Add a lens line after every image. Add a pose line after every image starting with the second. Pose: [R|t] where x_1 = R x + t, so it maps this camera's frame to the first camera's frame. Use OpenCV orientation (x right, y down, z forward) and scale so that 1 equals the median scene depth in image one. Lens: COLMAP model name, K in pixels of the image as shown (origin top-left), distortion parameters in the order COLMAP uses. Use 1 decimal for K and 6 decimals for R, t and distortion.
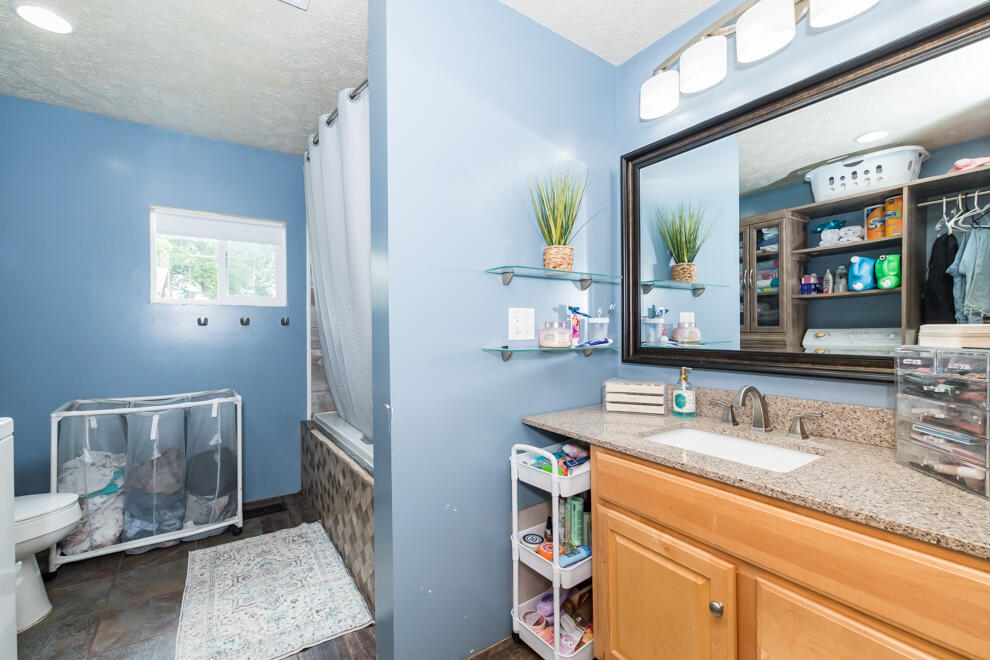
lens RADIAL K [[430.3, 0, 493.6], [0, 430.3, 329.5], [0, 0, 1]] dist [0.004874, -0.002536]
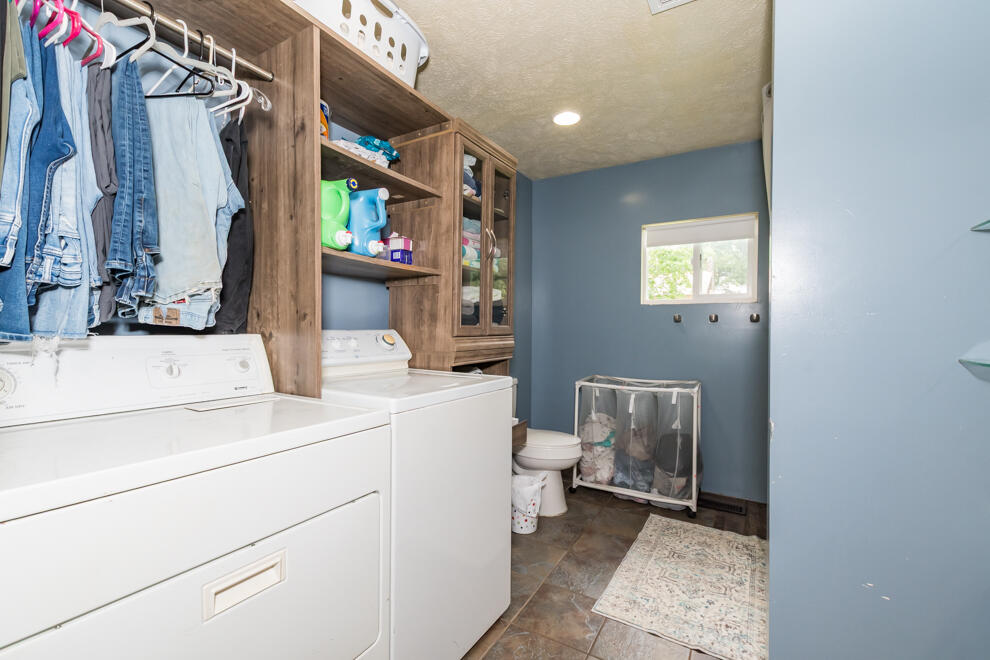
lens RADIAL K [[430.3, 0, 493.7], [0, 430.3, 328.1], [0, 0, 1]] dist [0.004874, -0.002536]
pose [[0.410179, 0.010641, -0.911943, 0.187753], [-0.006911, 0.999939, 0.008560, -0.000191], [0.911979, 0.002791, 0.410227, 0.120343]]
